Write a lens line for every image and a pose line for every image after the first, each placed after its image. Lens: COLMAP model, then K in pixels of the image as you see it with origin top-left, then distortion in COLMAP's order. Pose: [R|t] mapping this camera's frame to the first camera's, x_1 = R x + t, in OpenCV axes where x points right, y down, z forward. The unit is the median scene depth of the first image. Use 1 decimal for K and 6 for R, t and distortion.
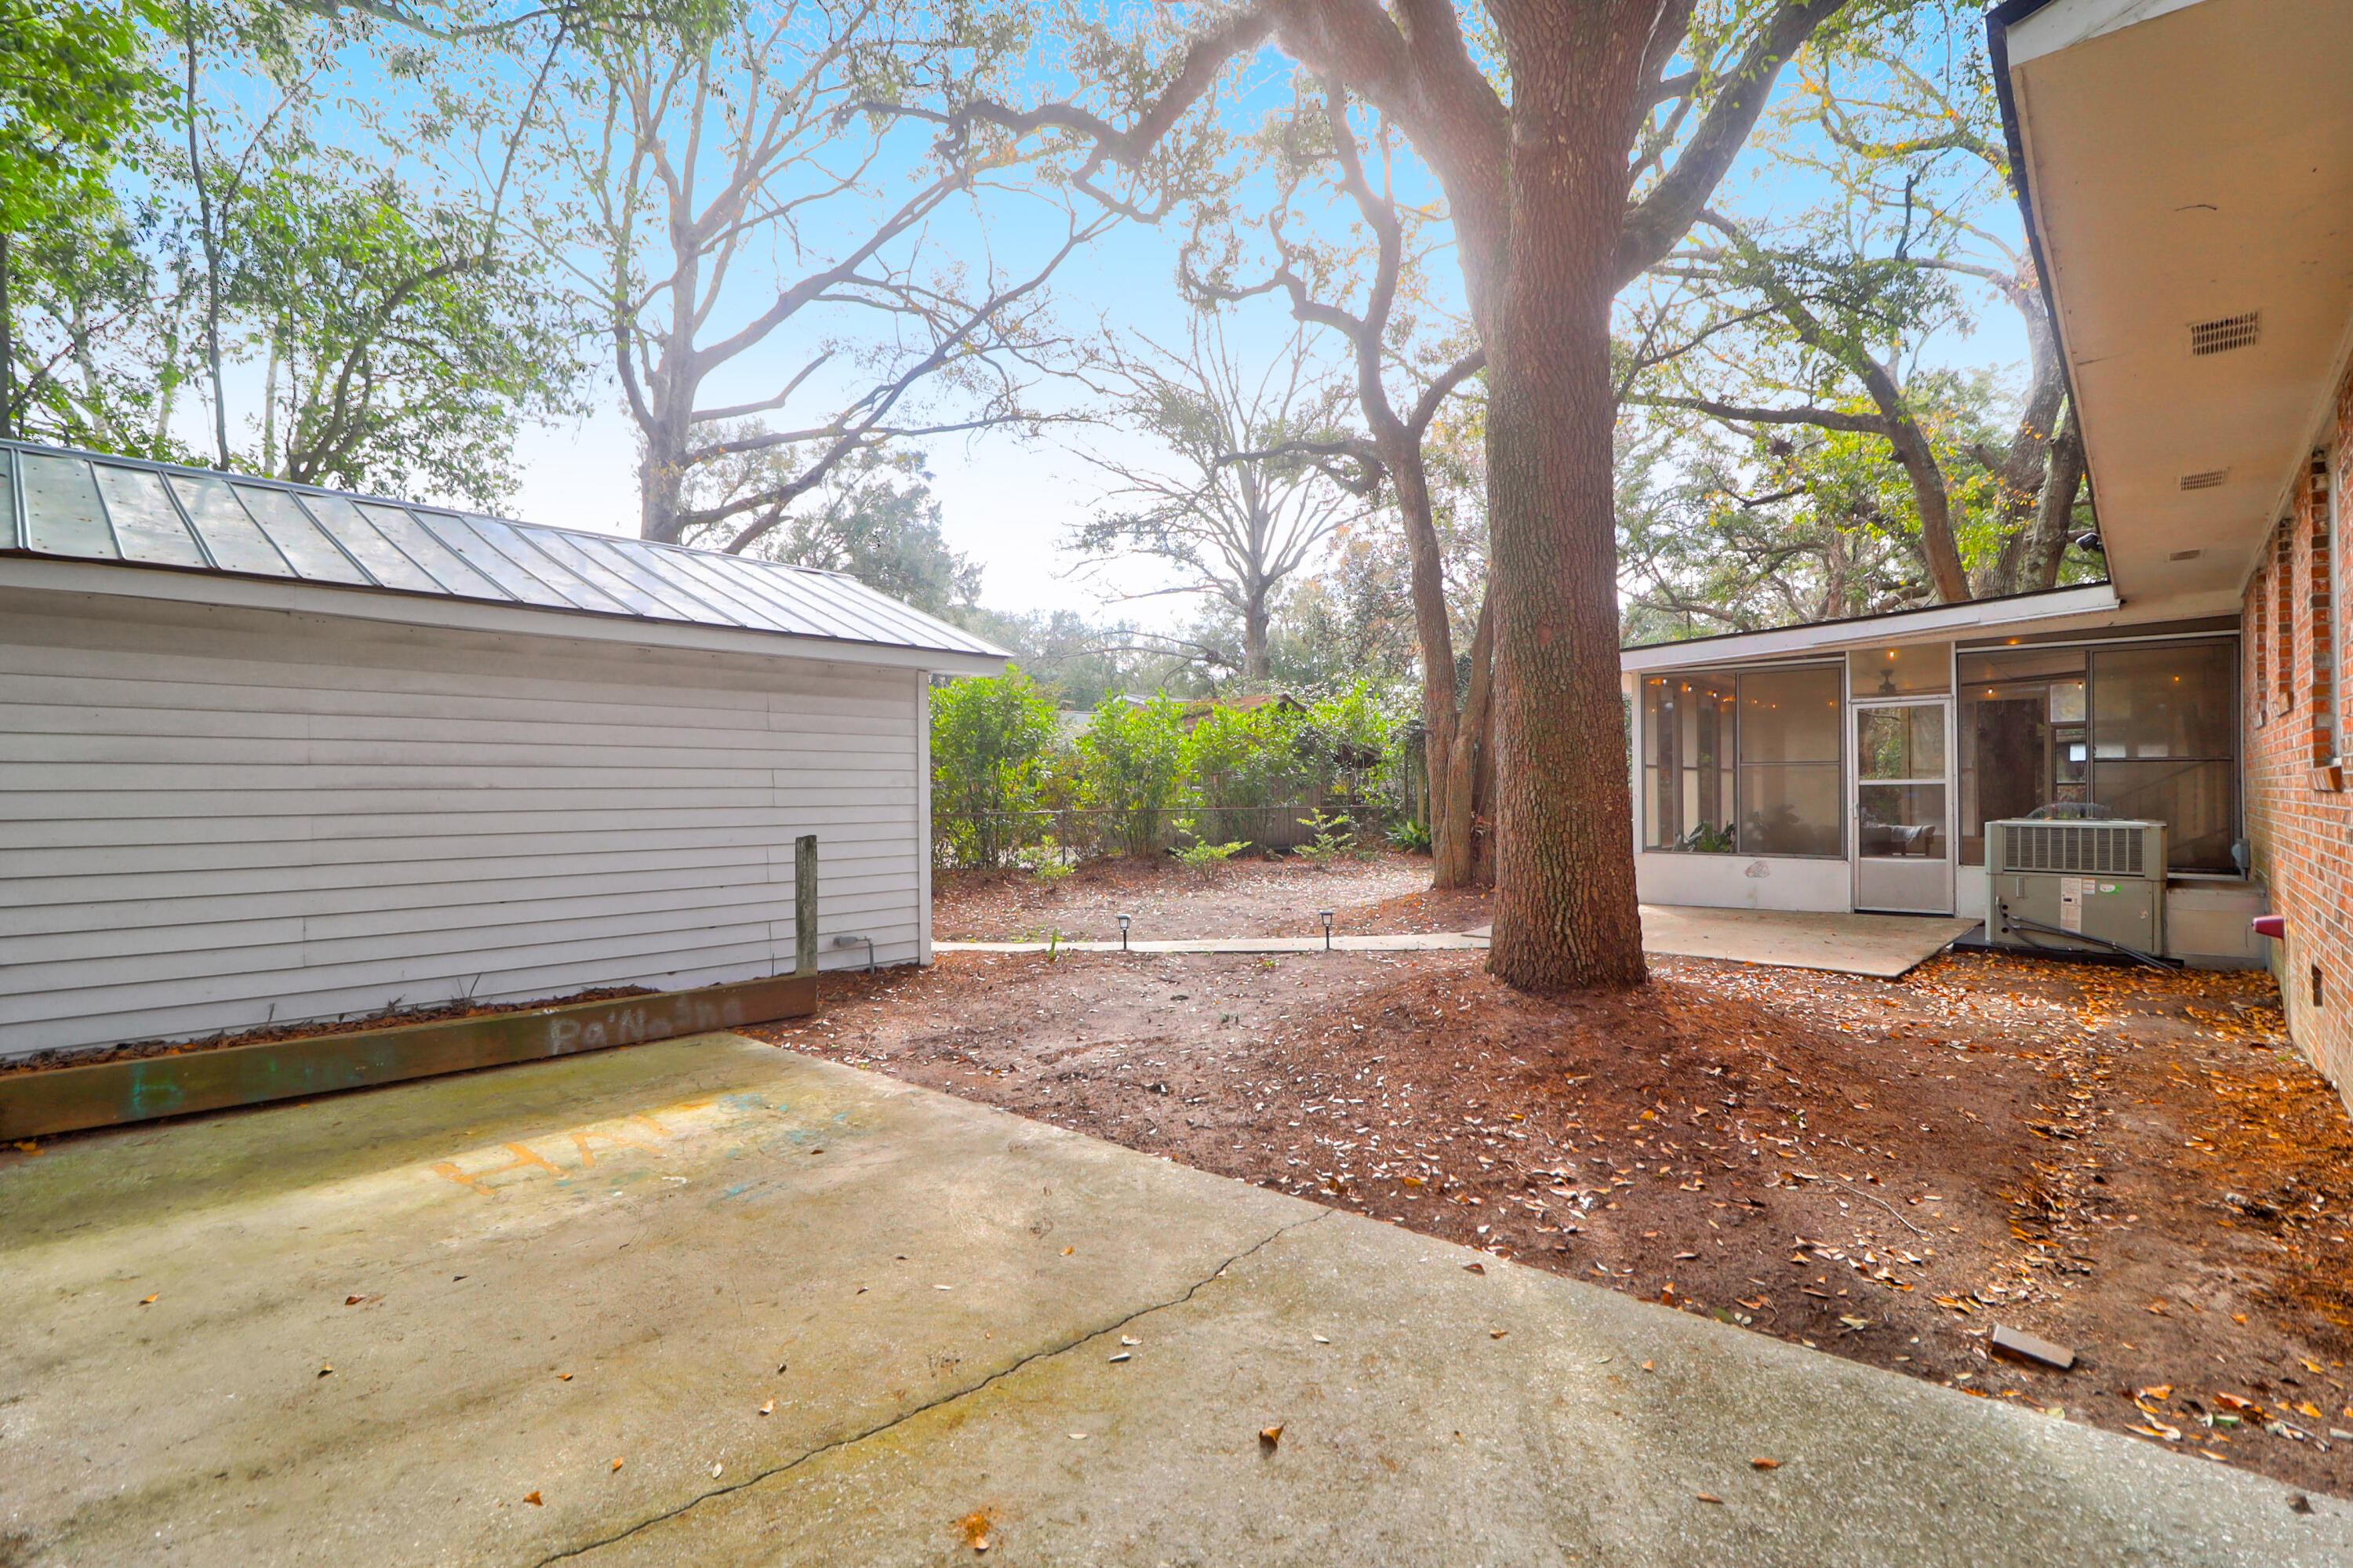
lens RADIAL K [[1081.9, 0, 1178.3], [0, 1081.9, 786.1], [0, 0, 1]] dist [-0.008915, -0.005665]
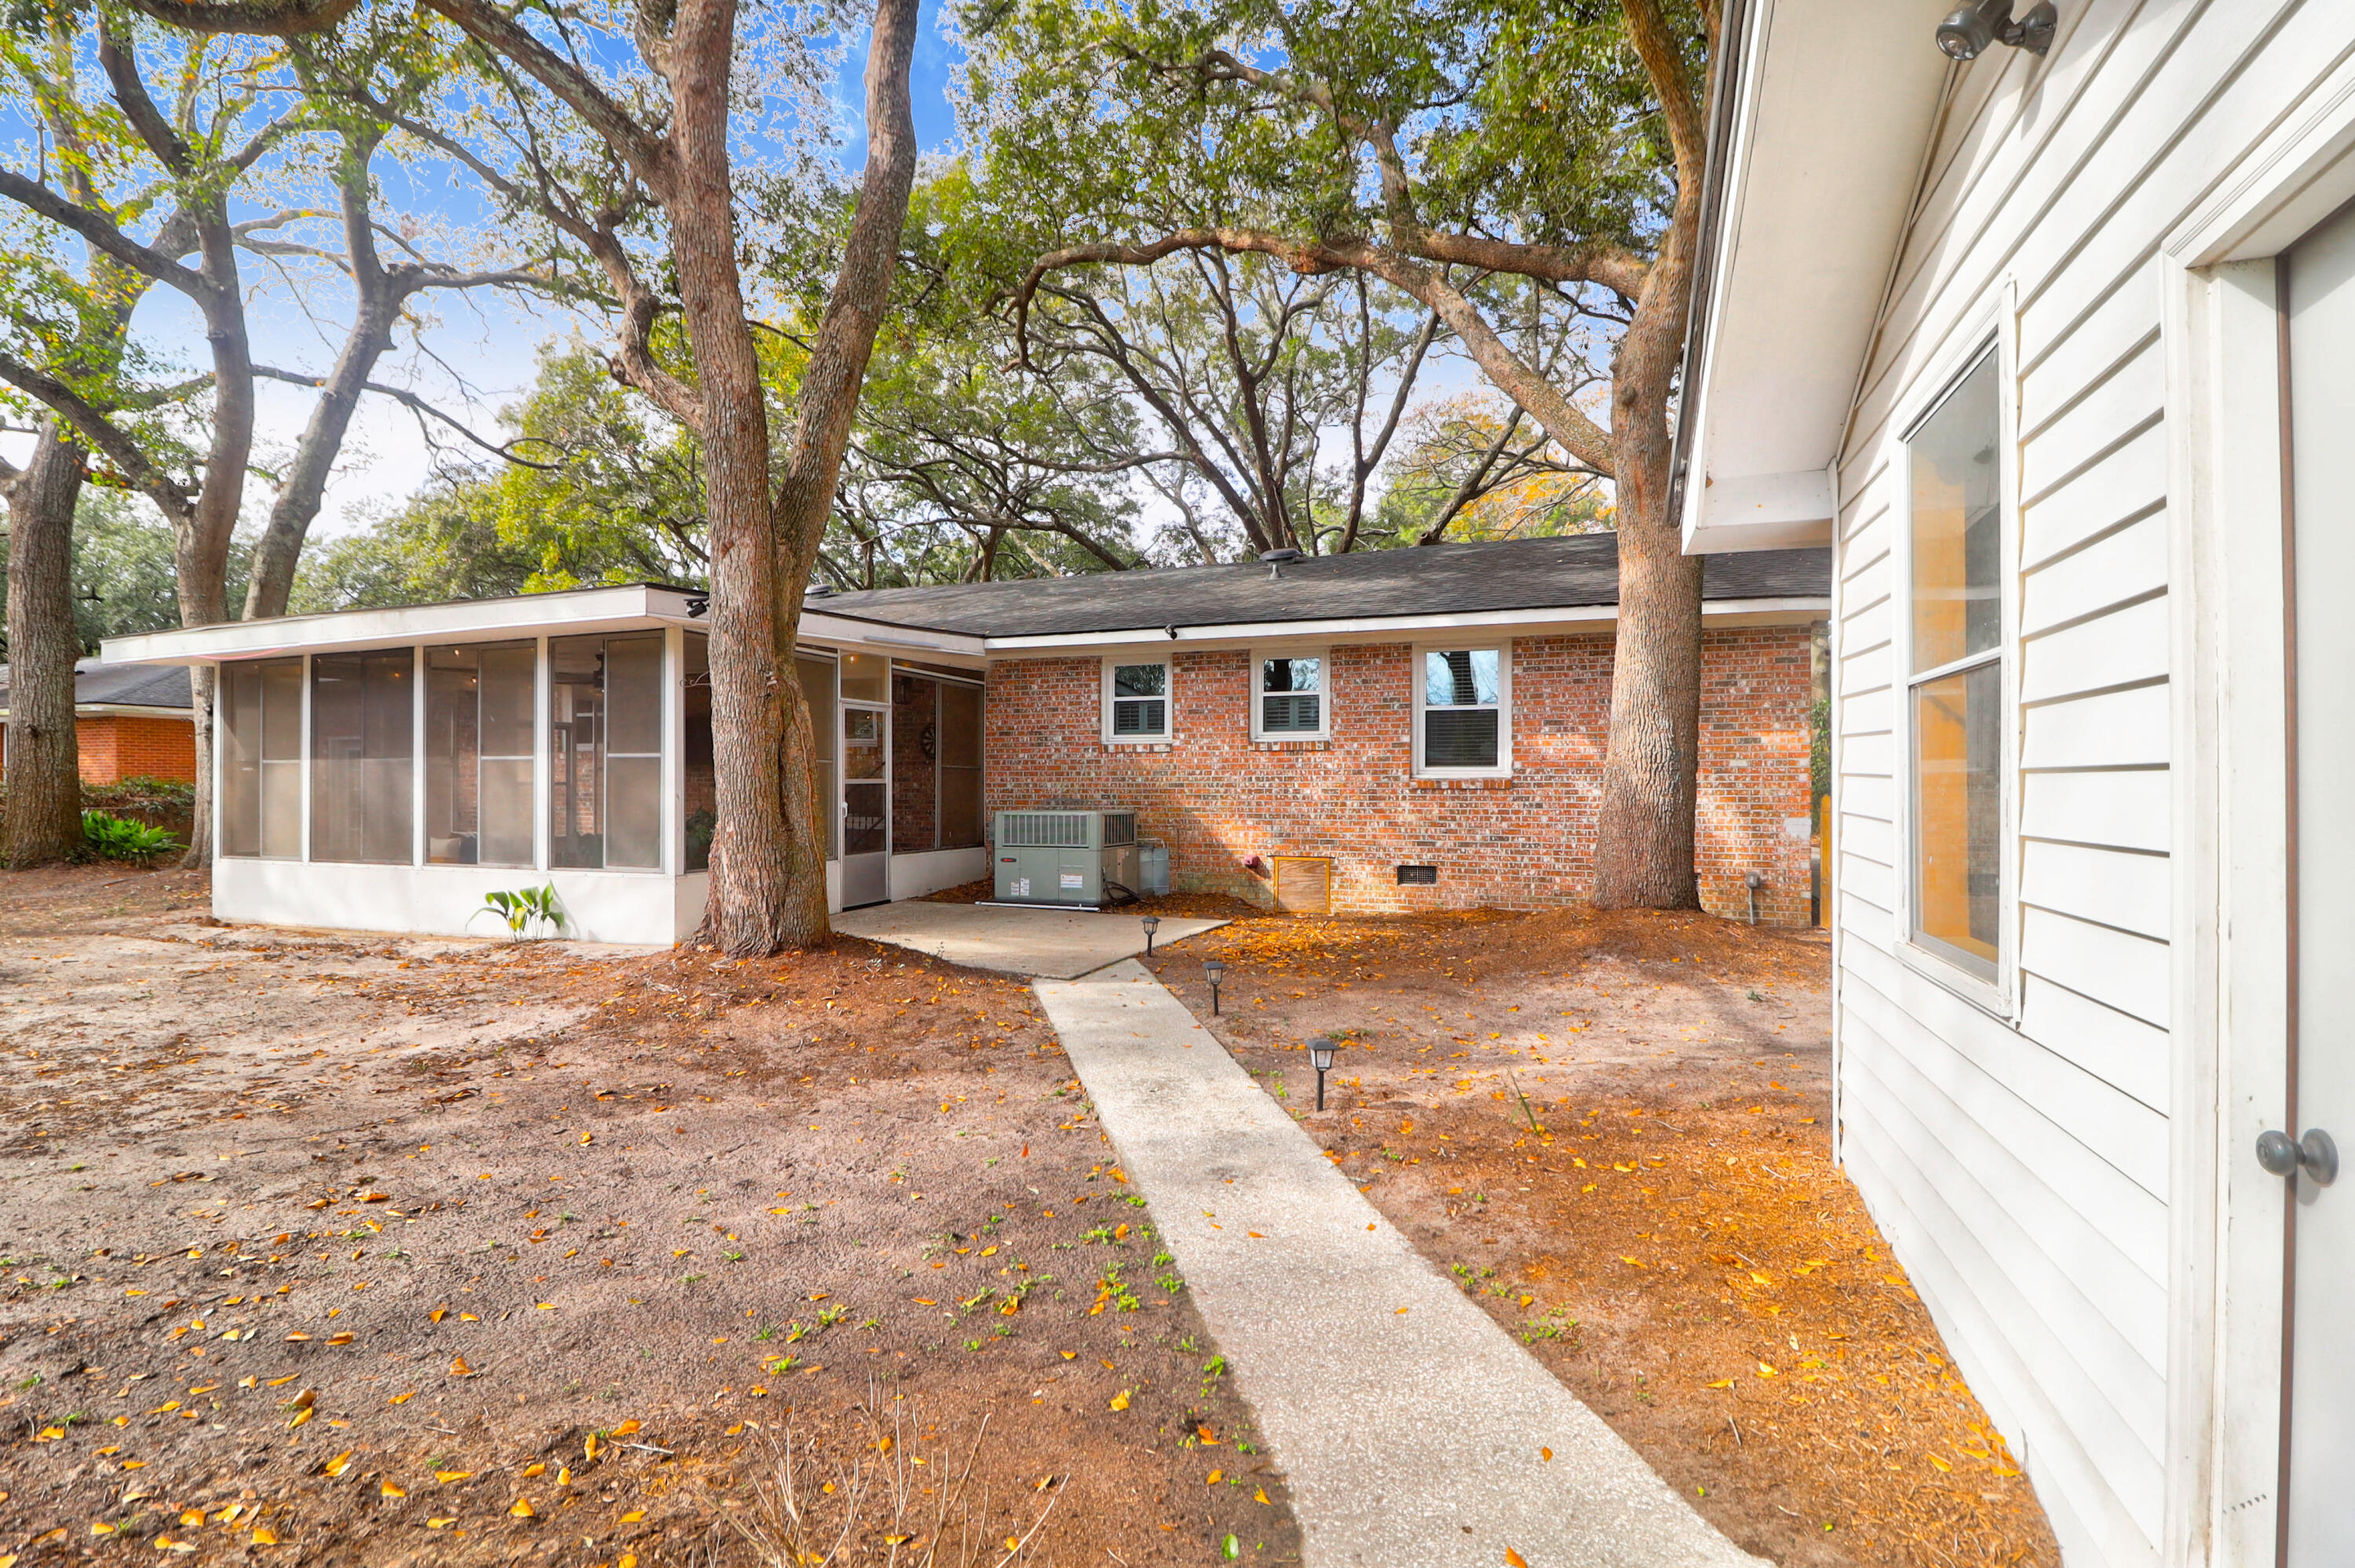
lens RADIAL K [[1082.6, 0, 1170.4], [0, 1082.6, 785.6], [0, 0, 1]] dist [-0.008915, -0.005665]
pose [[-0.376062, 0.007154, 0.926567, -0.217484], [-0.004164, 0.999947, -0.009411, 0.004724], [-0.926585, -0.007398, -0.376012, 0.571274]]
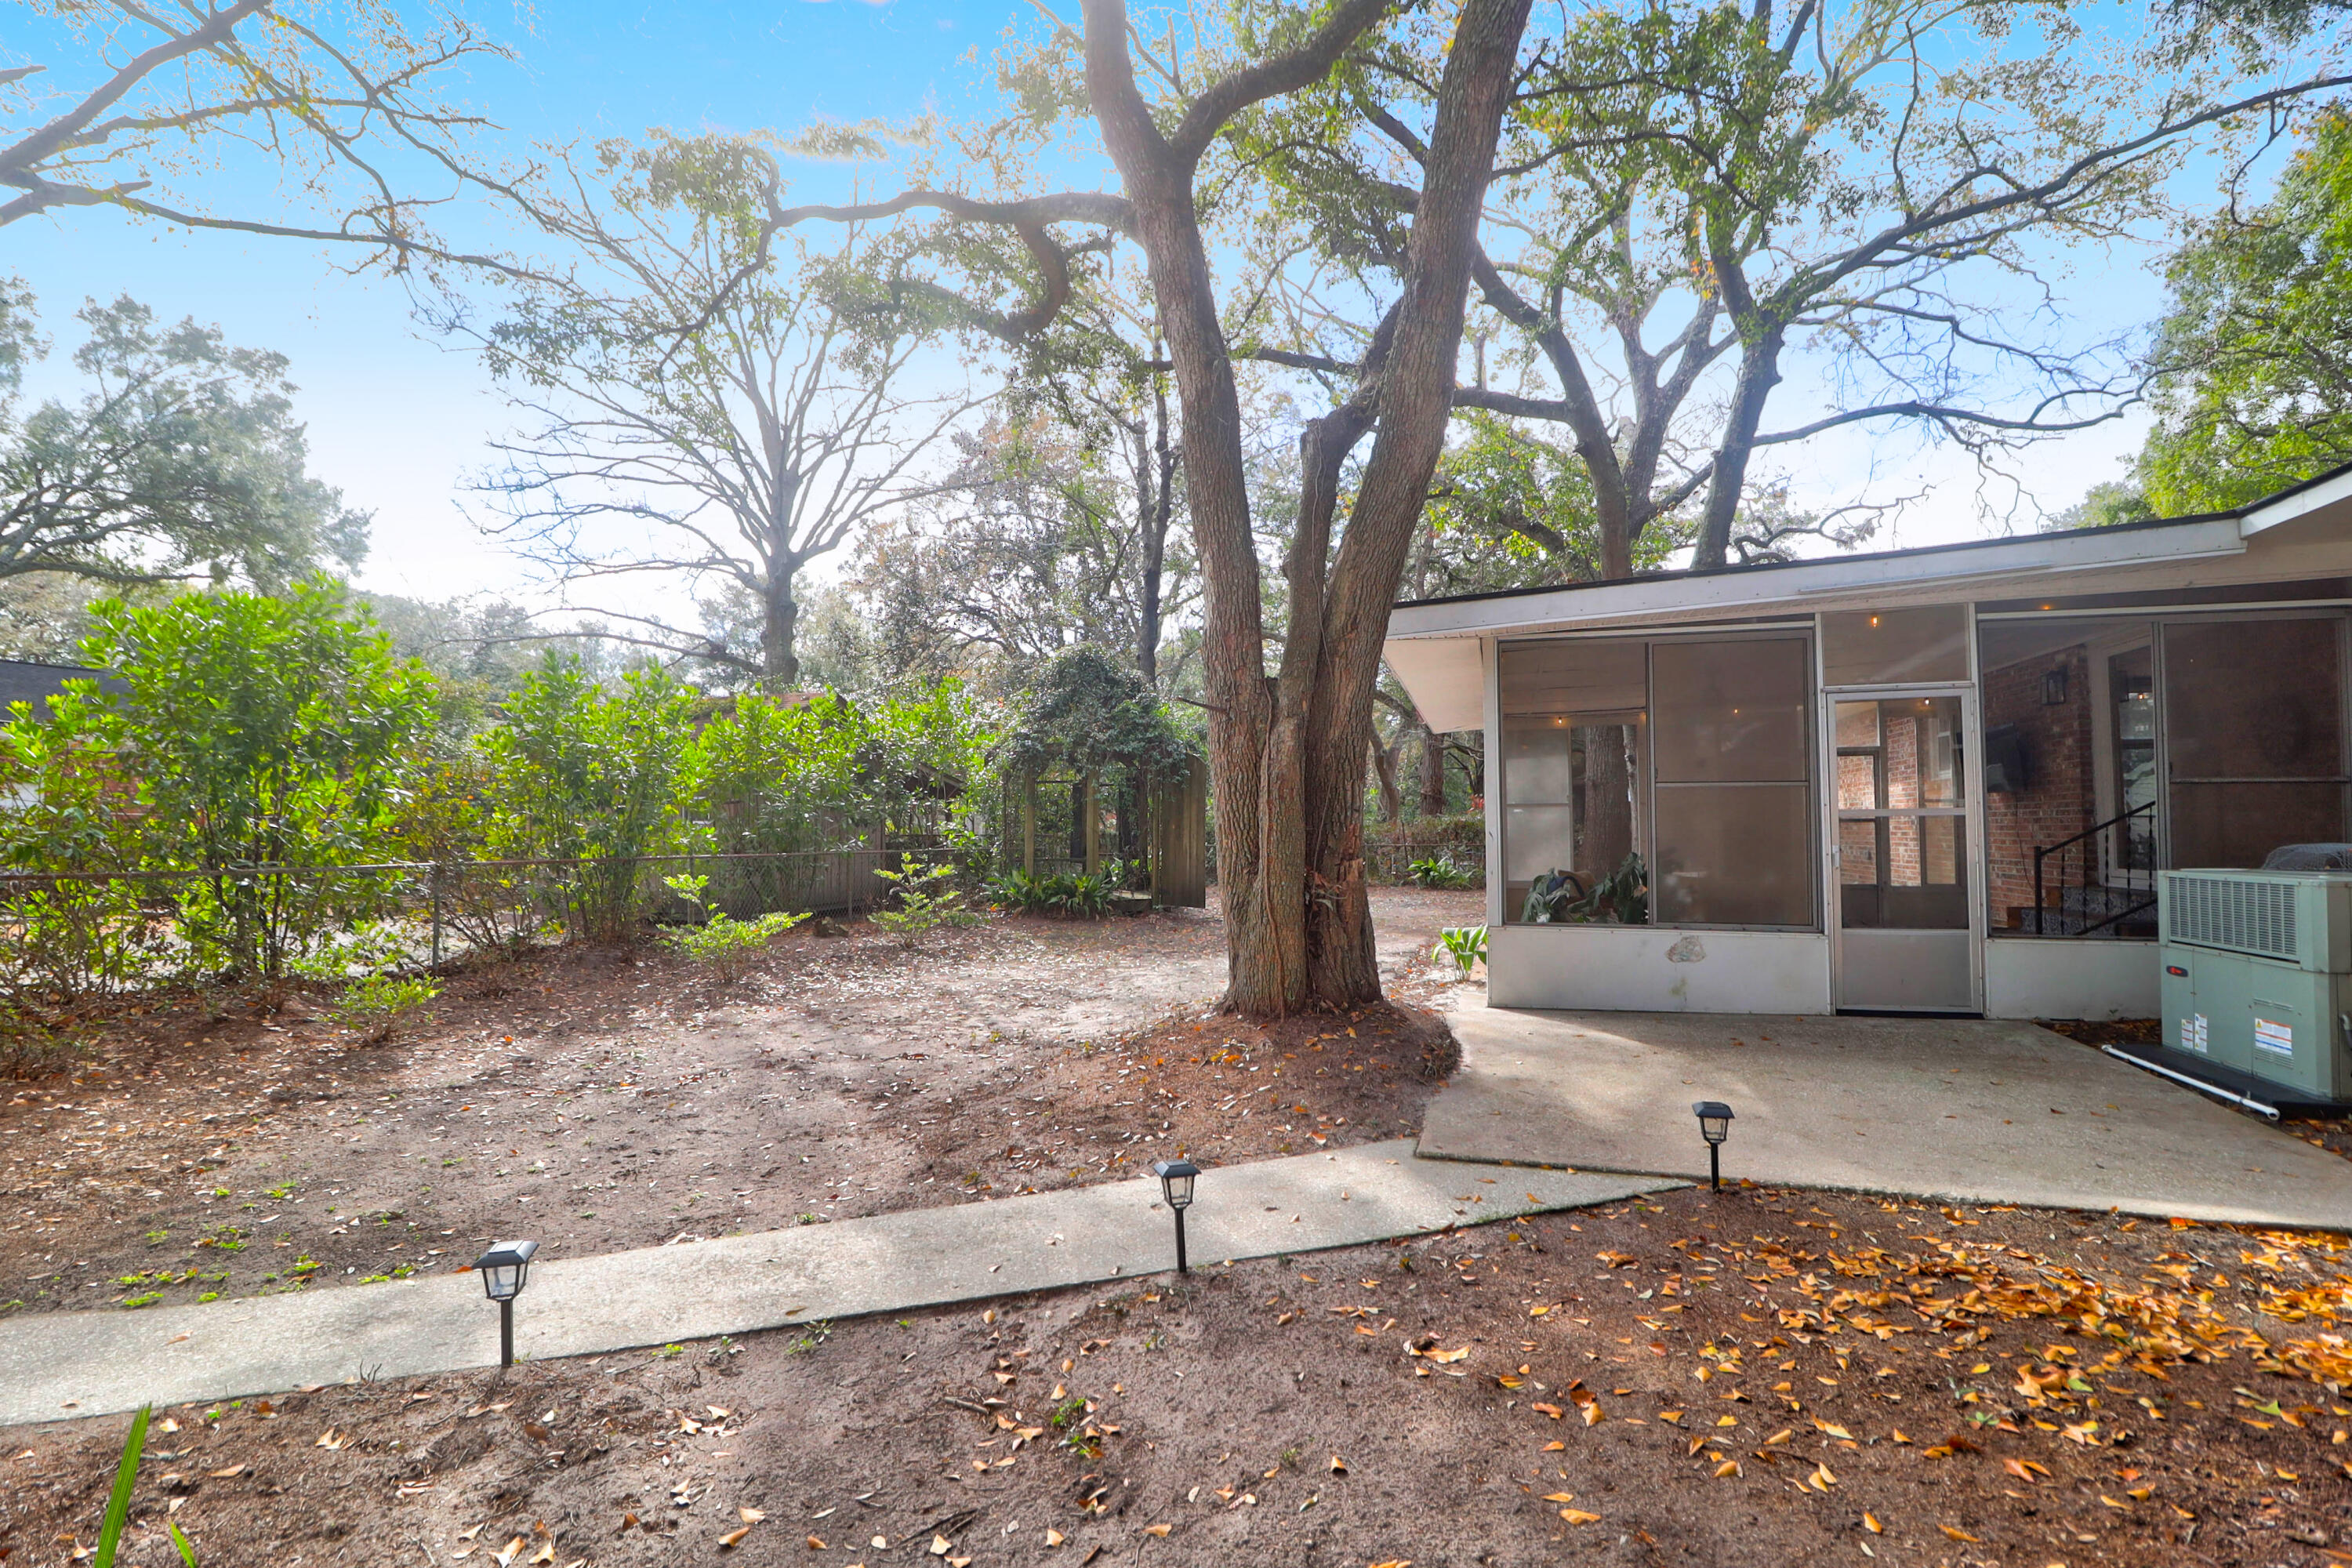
lens RADIAL K [[1081.4, 0, 1170.0], [0, 1081.4, 786.8], [0, 0, 1]] dist [-0.008915, -0.005665]
pose [[0.903810, 0.018764, 0.427522, -0.006738], [-0.003289, 0.999313, -0.036906, 0.003178], [-0.427921, 0.031950, 0.903251, 0.303643]]
